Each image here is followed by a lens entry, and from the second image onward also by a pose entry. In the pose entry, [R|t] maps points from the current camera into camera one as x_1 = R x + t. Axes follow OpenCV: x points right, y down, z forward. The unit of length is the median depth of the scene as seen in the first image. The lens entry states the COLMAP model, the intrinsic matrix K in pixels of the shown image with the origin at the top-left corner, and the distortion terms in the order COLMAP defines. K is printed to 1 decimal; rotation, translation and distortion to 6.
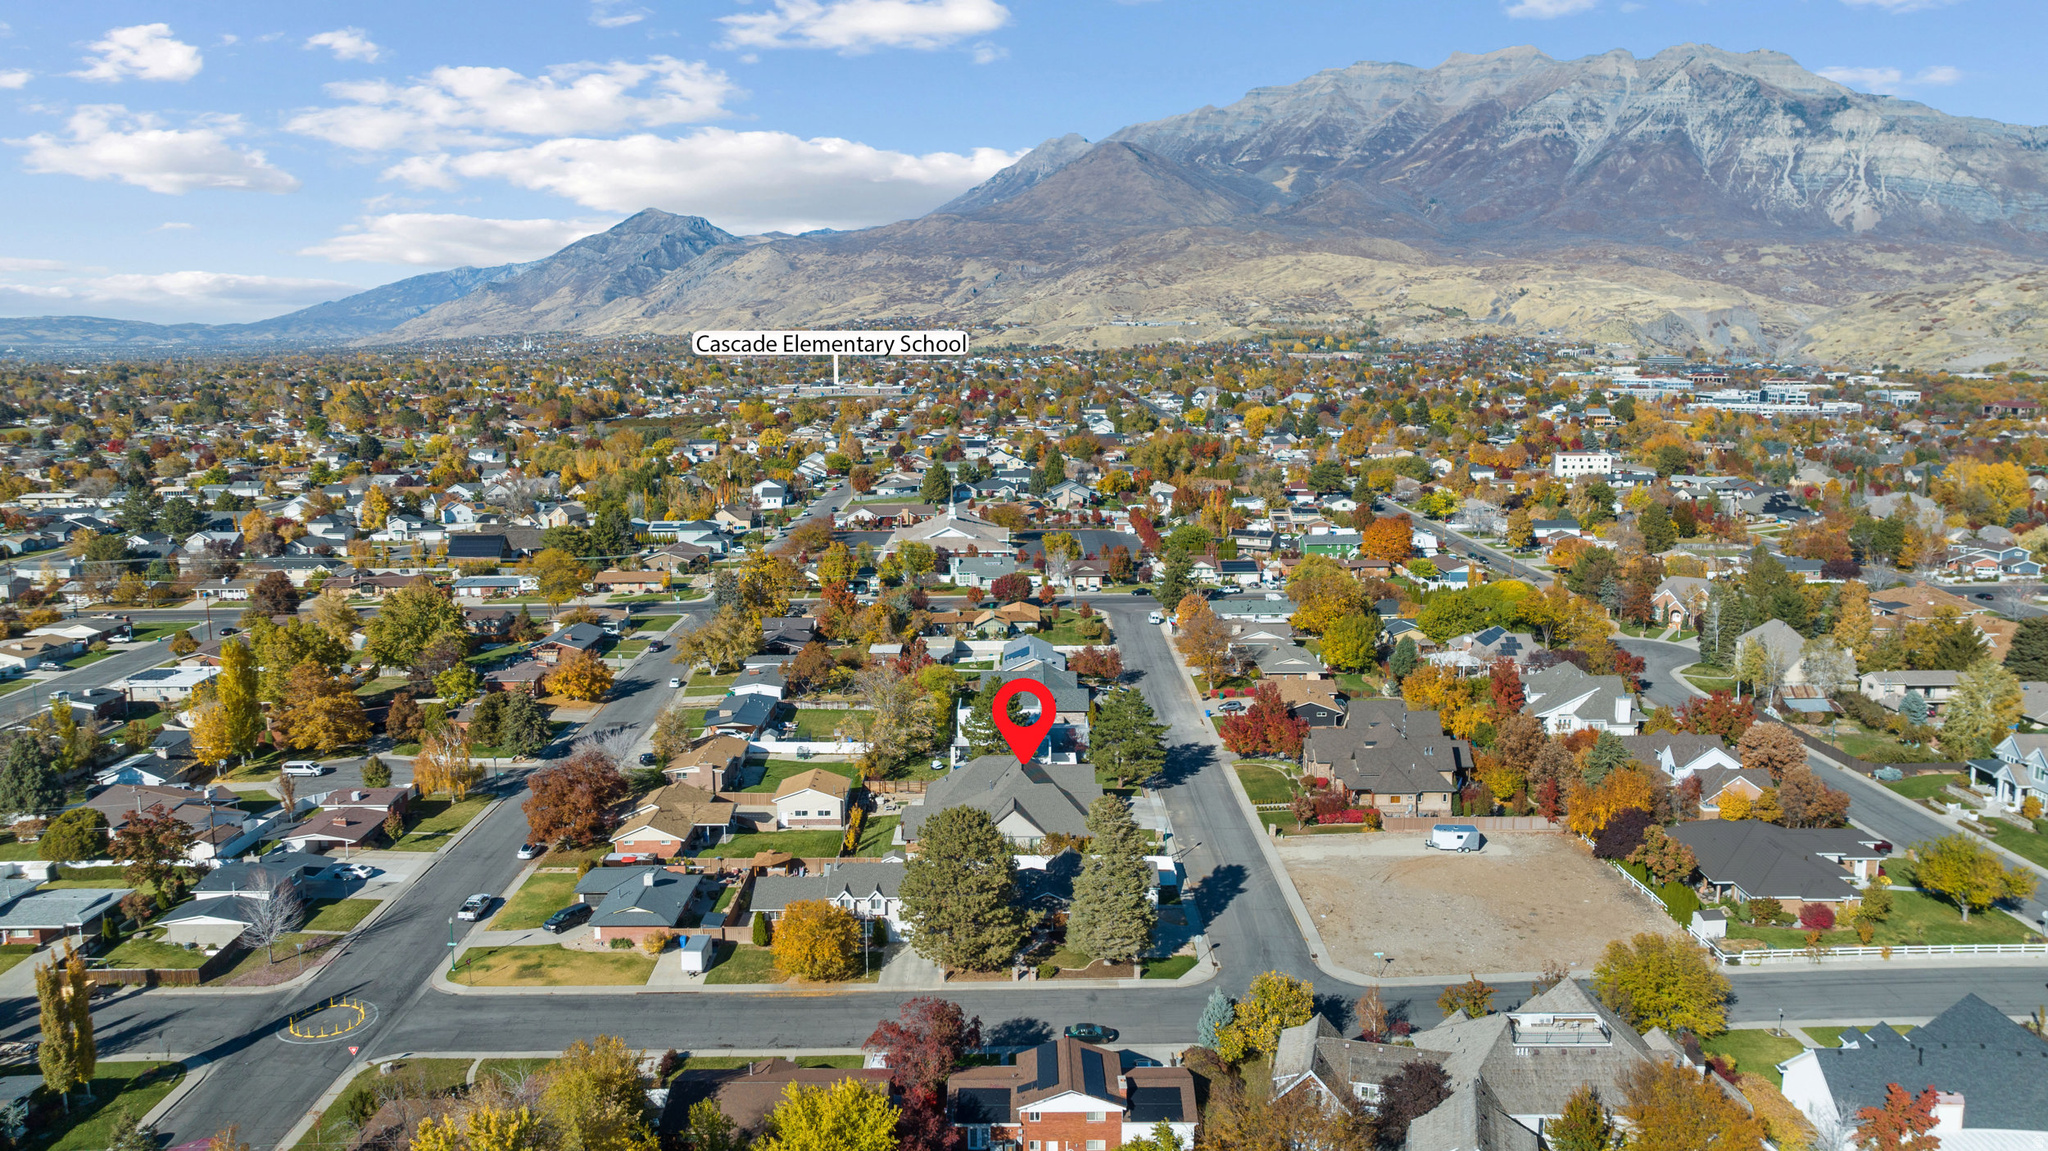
lens RADIAL K [[1547.3, 0, 1024.0], [0, 1547.3, 575.5], [0, 0, 1]] dist [-0.030871, -0.002875]
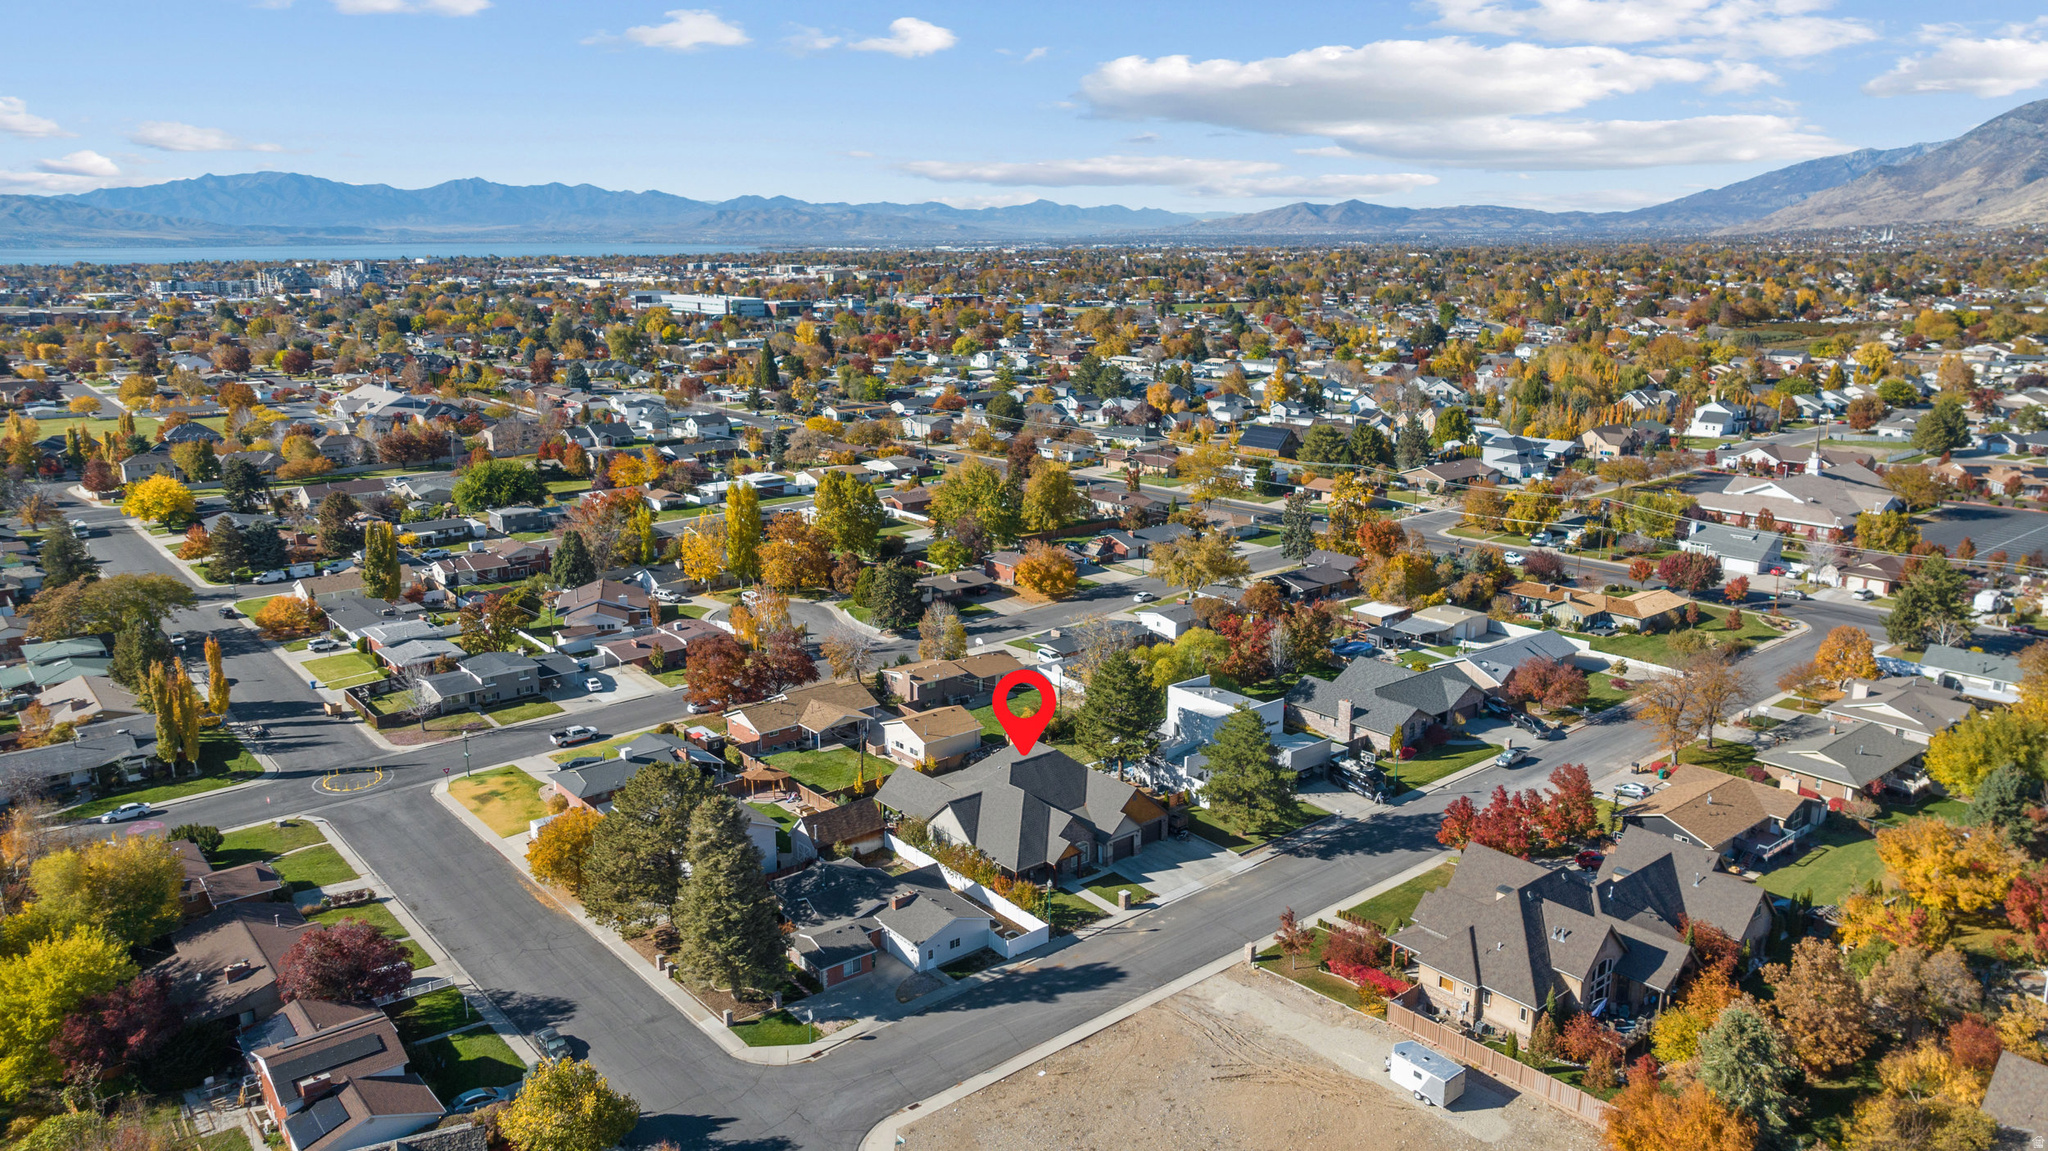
lens RADIAL K [[1449.0, 0, 995.5], [0, 1449.0, 654.6], [0, 0, 1]] dist [-0.055075, 0.047986]
pose [[0.595834, 0.226229, -0.770586, 0.549117], [-0.118559, 0.973770, 0.194207, -0.077583], [0.794308, -0.024355, 0.607026, 0.498555]]
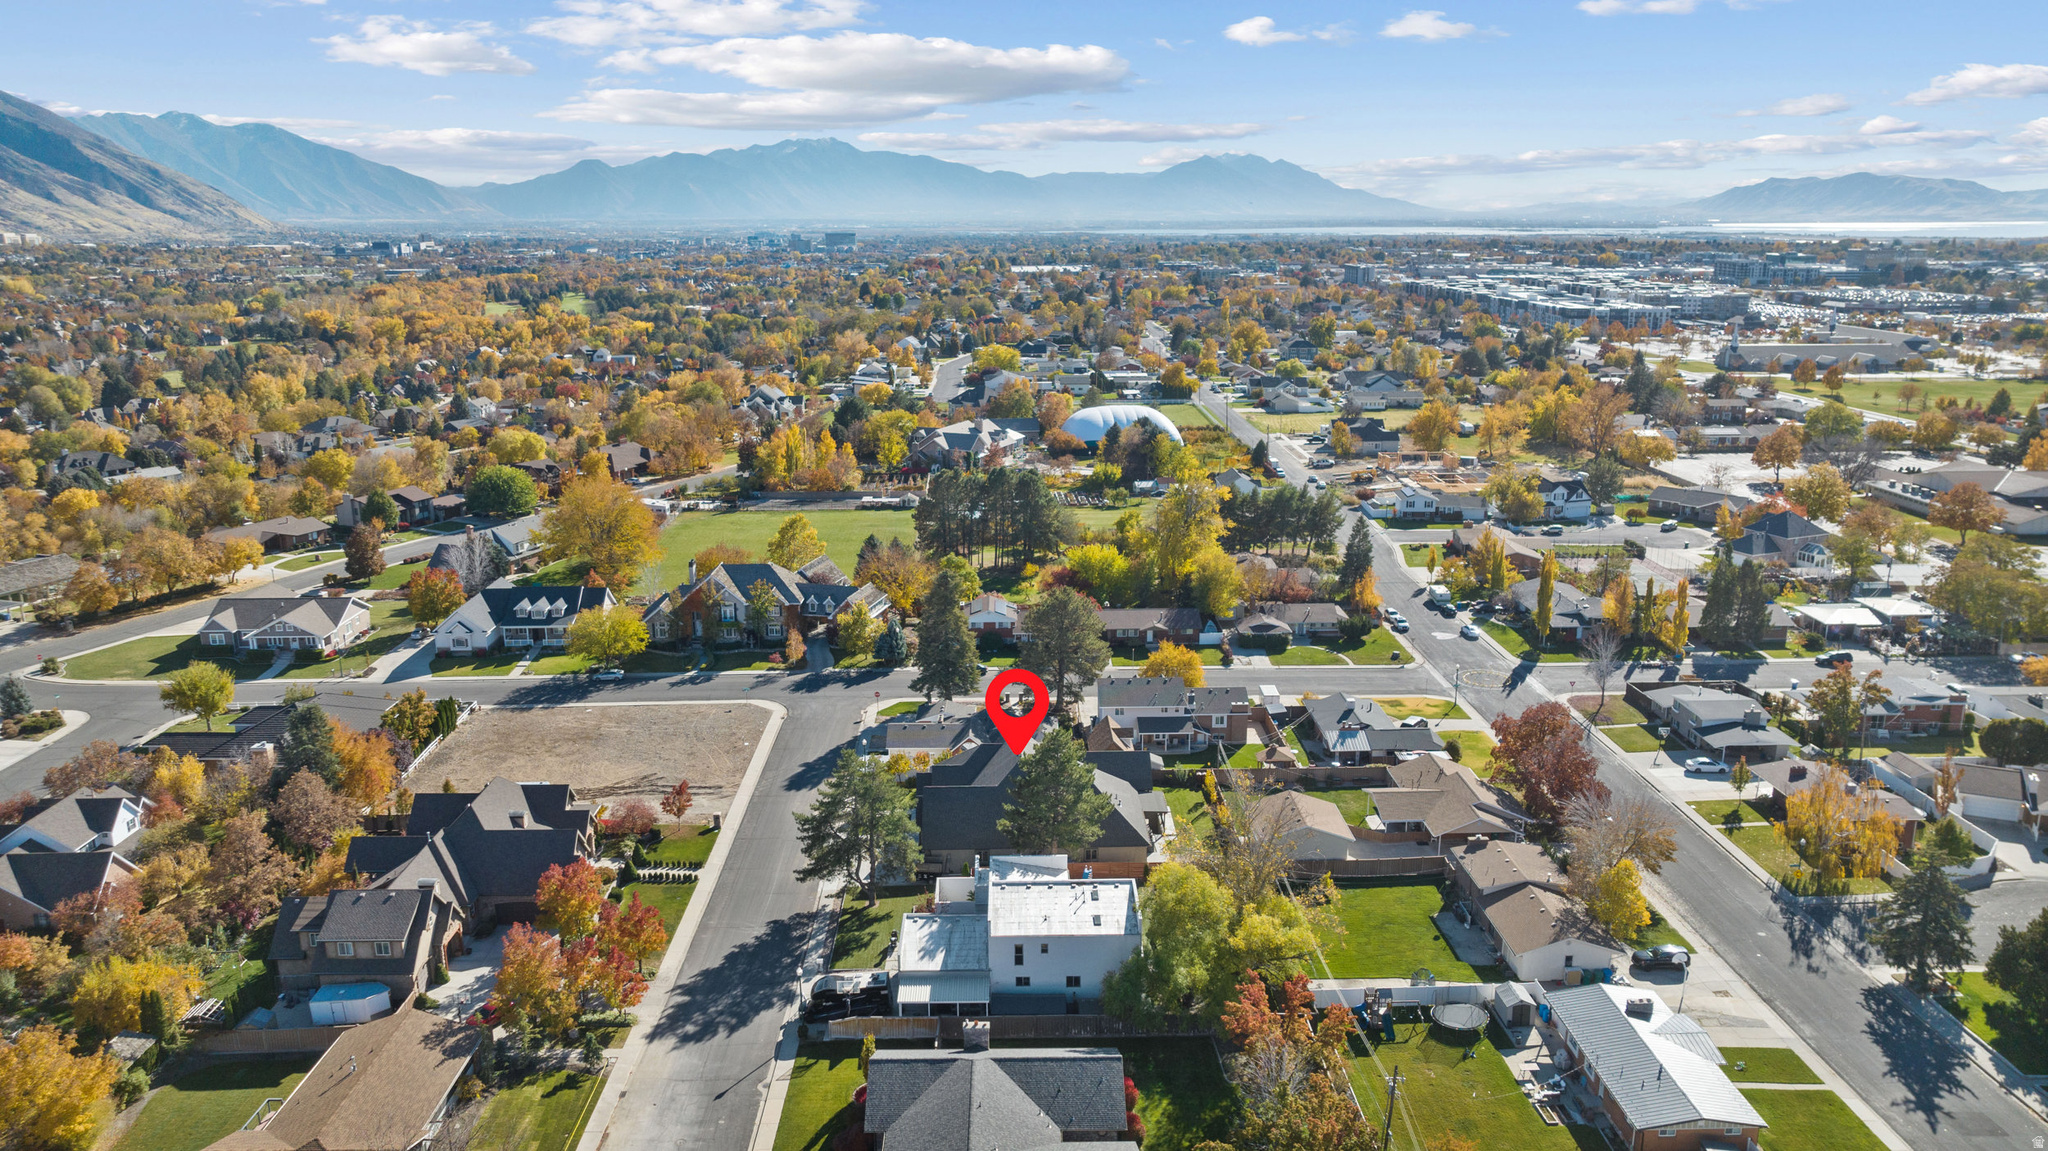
lens RADIAL K [[1547.3, 0, 1024.0], [0, 1547.3, 575.5], [0, 0, 1]] dist [-0.030871, -0.002875]
pose [[-0.999918, -0.009948, -0.008090, 0.004078], [-0.012363, 0.915356, 0.402456, -0.280647], [0.003401, 0.402522, -0.915404, 1.654630]]
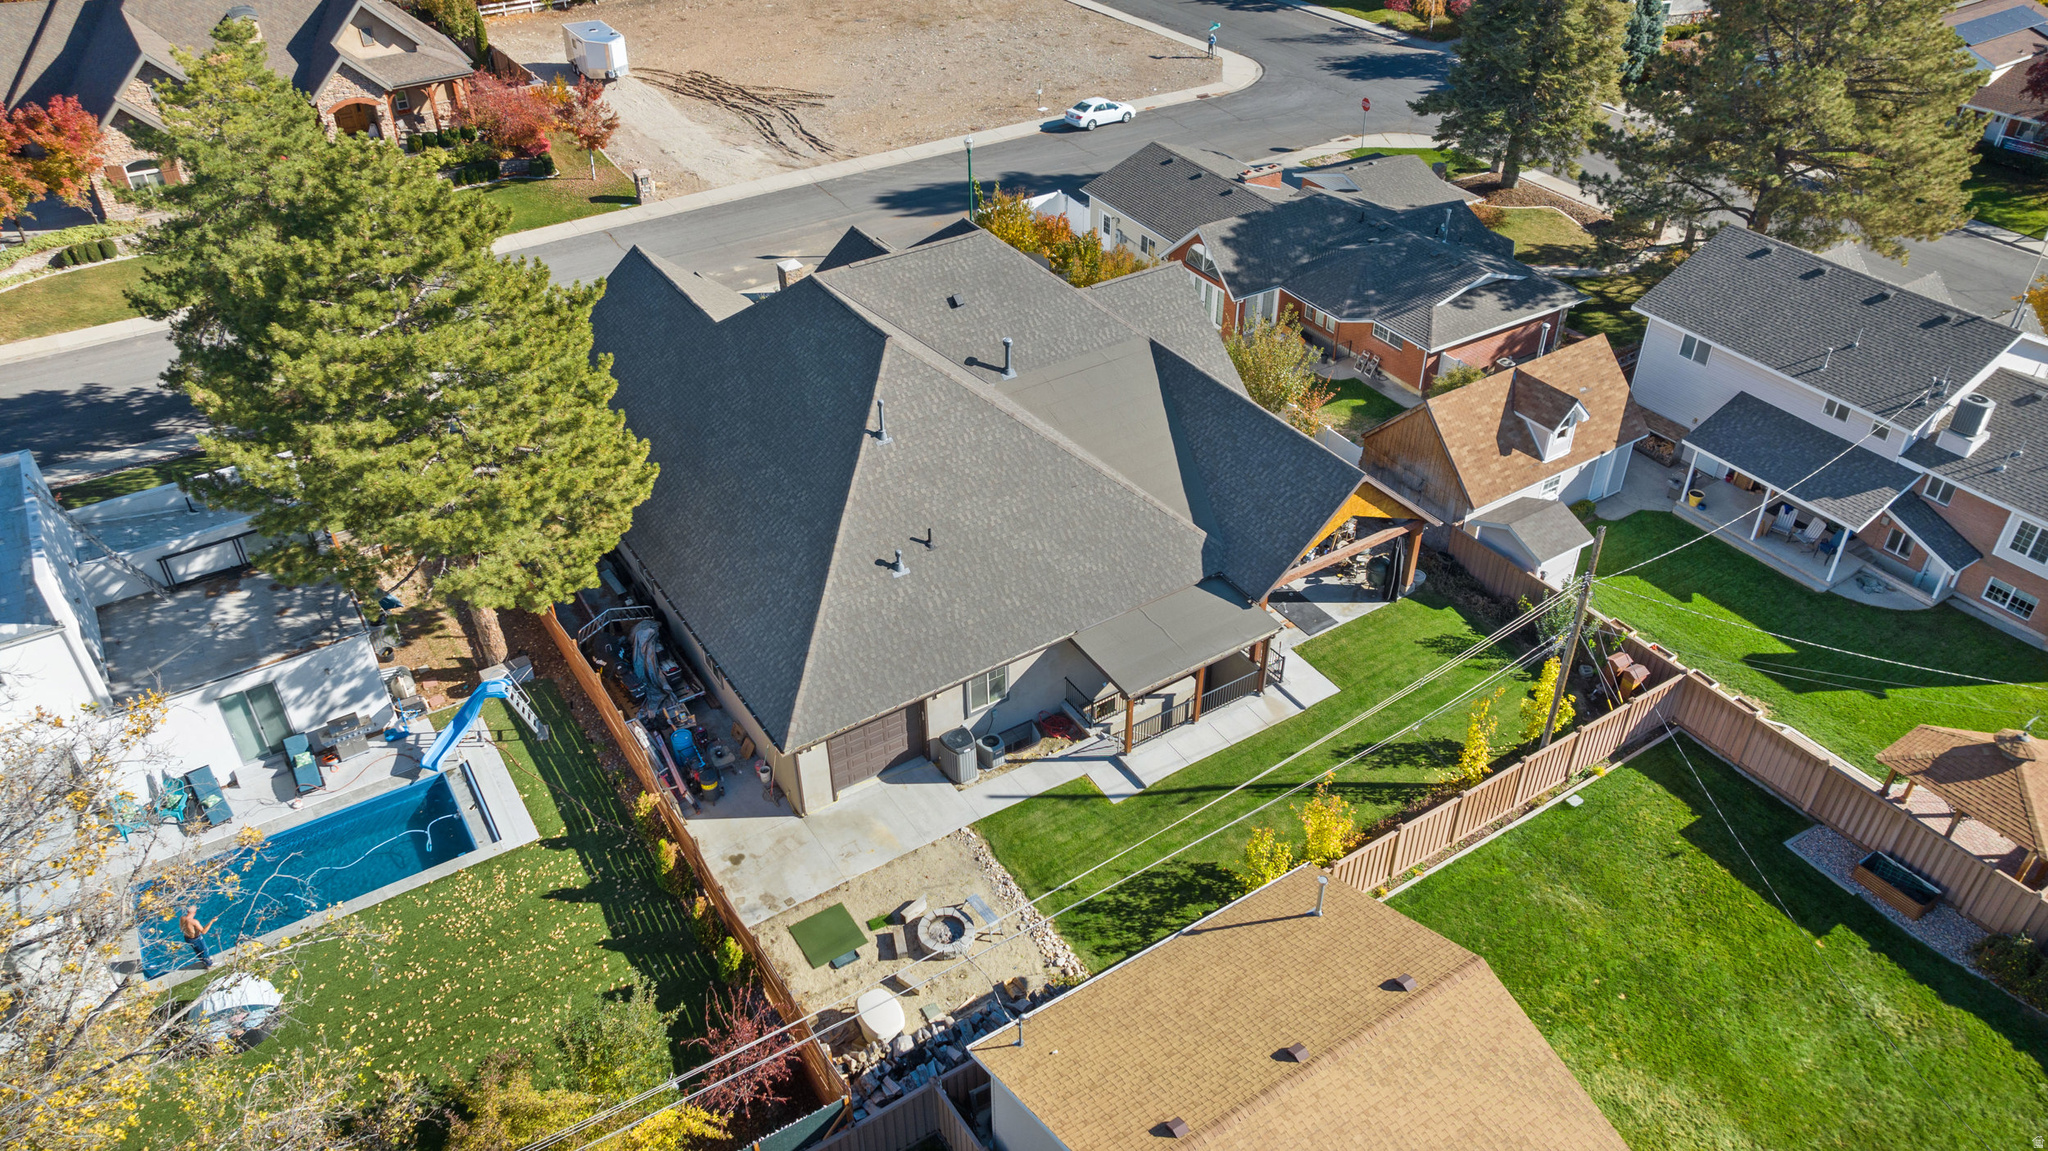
lens RADIAL K [[1440.3, 0, 1024.0], [0, 1440.3, 575.5], [0, 0, 1]] dist [-0.038206, 0.042570]
pose [[-0.511556, -0.518516, 0.685166, -0.198903], [0.139672, 0.736615, 0.661733, 0.008560], [-0.847822, 0.434212, -0.304397, 1.037658]]
